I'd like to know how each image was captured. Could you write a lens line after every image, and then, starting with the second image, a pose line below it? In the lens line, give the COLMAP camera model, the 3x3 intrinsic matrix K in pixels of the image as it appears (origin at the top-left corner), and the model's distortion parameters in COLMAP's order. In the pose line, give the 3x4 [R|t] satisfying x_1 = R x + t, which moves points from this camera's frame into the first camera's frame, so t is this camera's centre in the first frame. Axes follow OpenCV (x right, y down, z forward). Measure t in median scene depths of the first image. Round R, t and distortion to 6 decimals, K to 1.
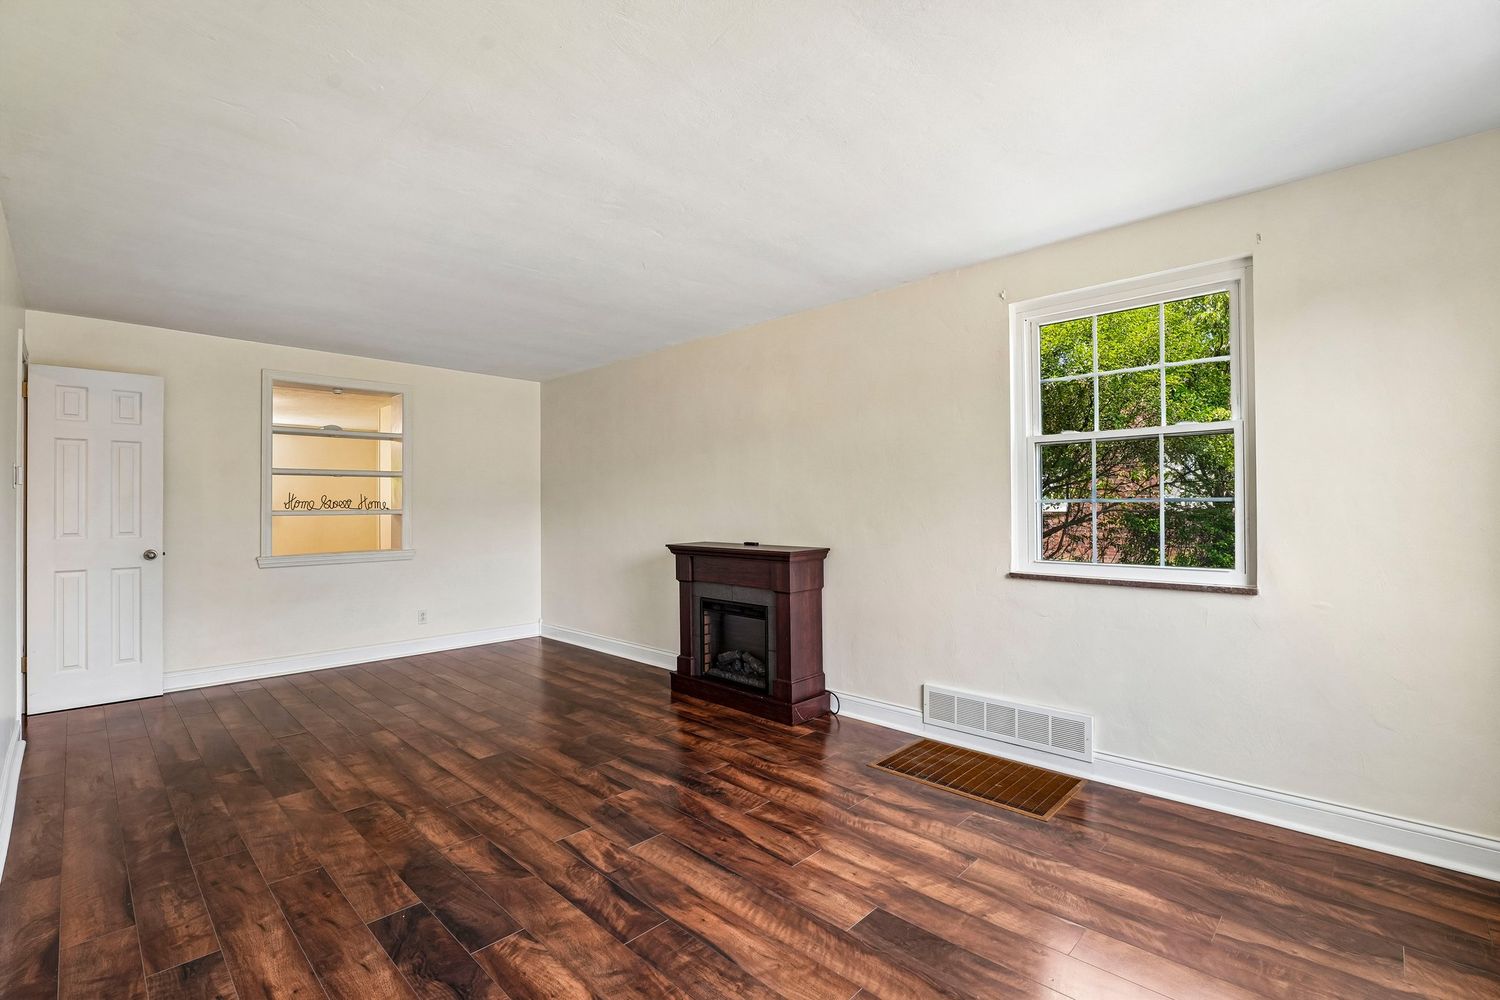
lens RADIAL K [[673.4, 0, 746.5], [0, 673.4, 500.4], [0, 0, 1]] dist [-0.018382, 0.002320]
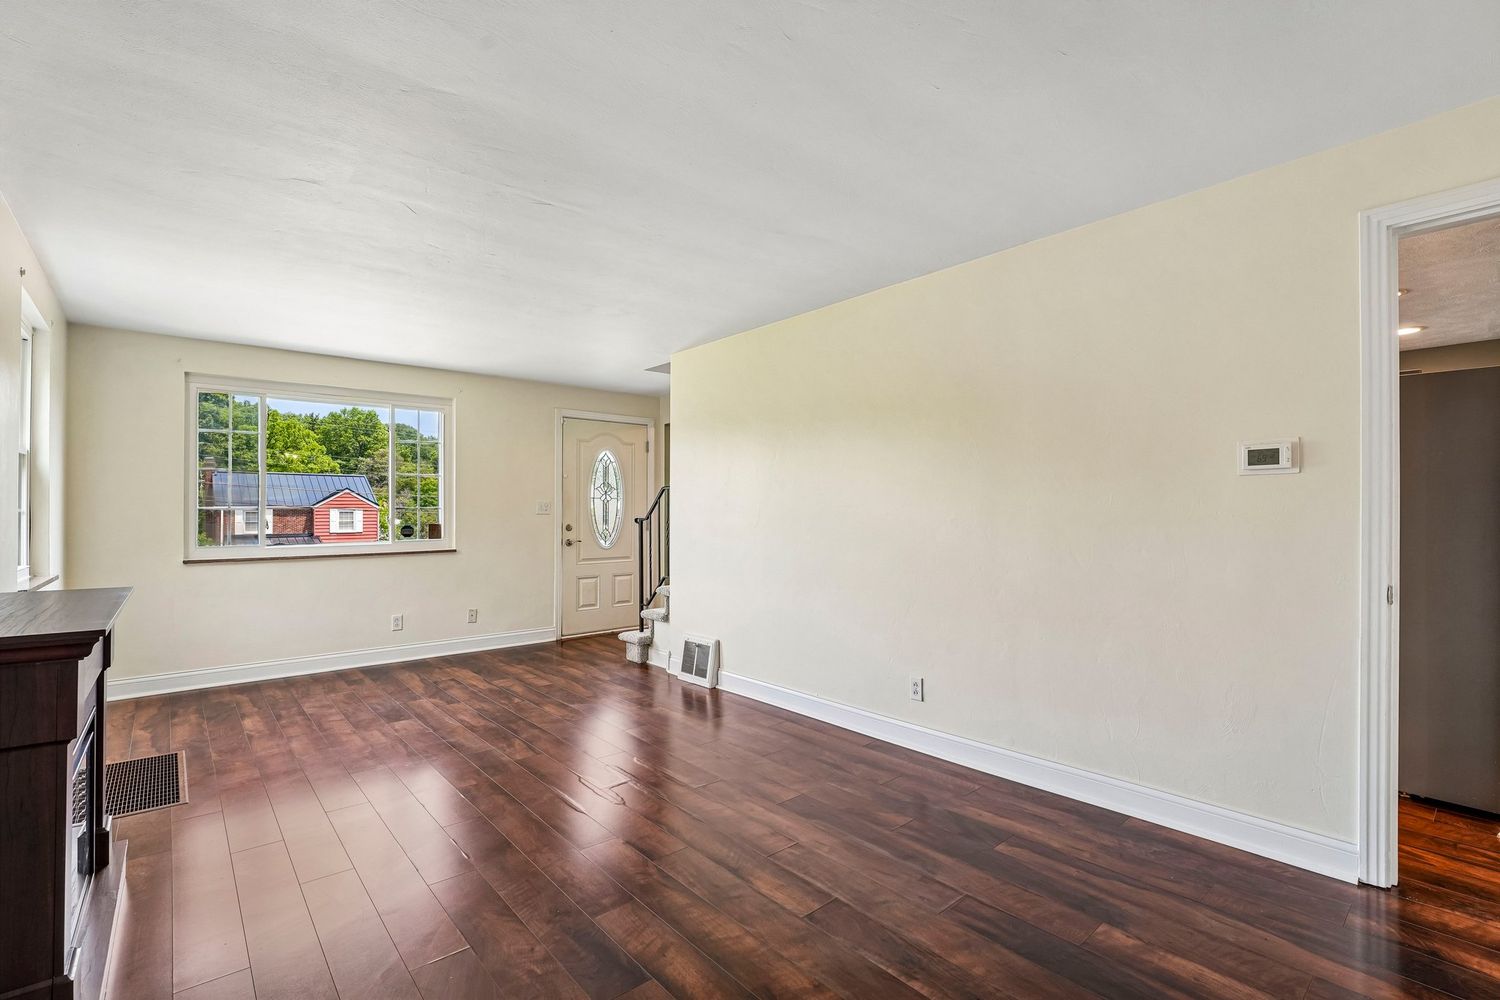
lens RADIAL K [[673.4, 0, 751.1], [0, 673.4, 507.2], [0, 0, 1]] dist [-0.018382, 0.002320]
pose [[-0.996821, 0.011492, 0.078836, -0.775724], [0.010174, 0.999802, -0.017099, 0.029781], [-0.079017, -0.016242, -0.996741, 2.204906]]
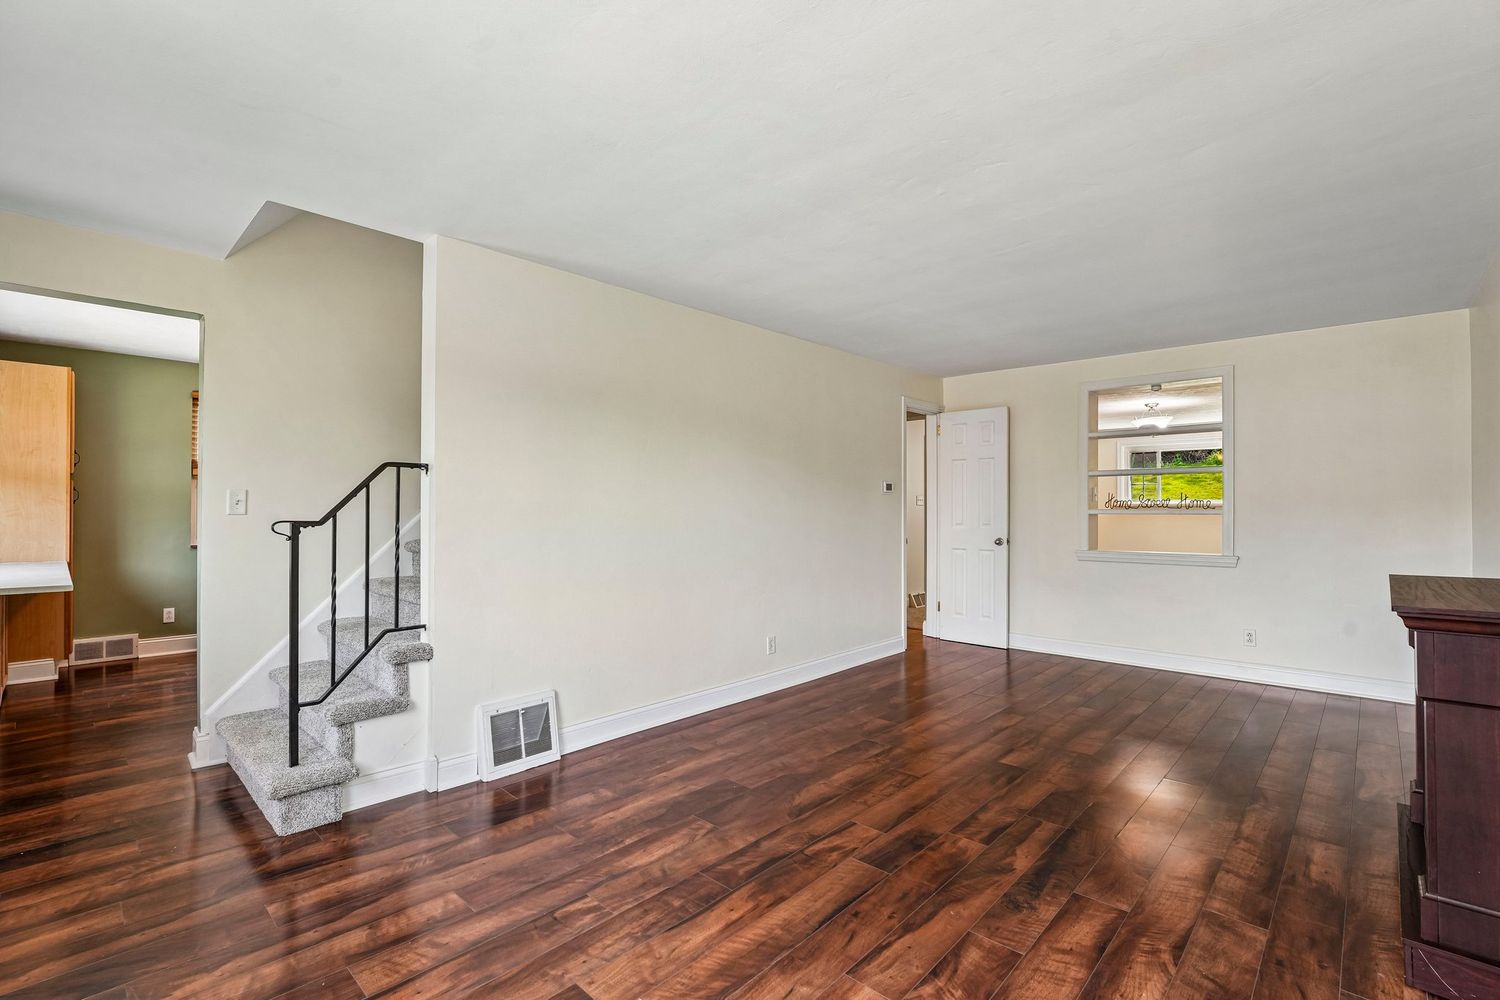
lens RADIAL K [[673.4, 0, 745.4], [0, 673.4, 506.6], [0, 0, 1]] dist [-0.018382, 0.002320]
pose [[0.019412, 0.005883, -0.999794, 0.730613], [0.005965, 0.999964, 0.005999, 0.000833], [0.999794, -0.006081, 0.019376, 0.763978]]
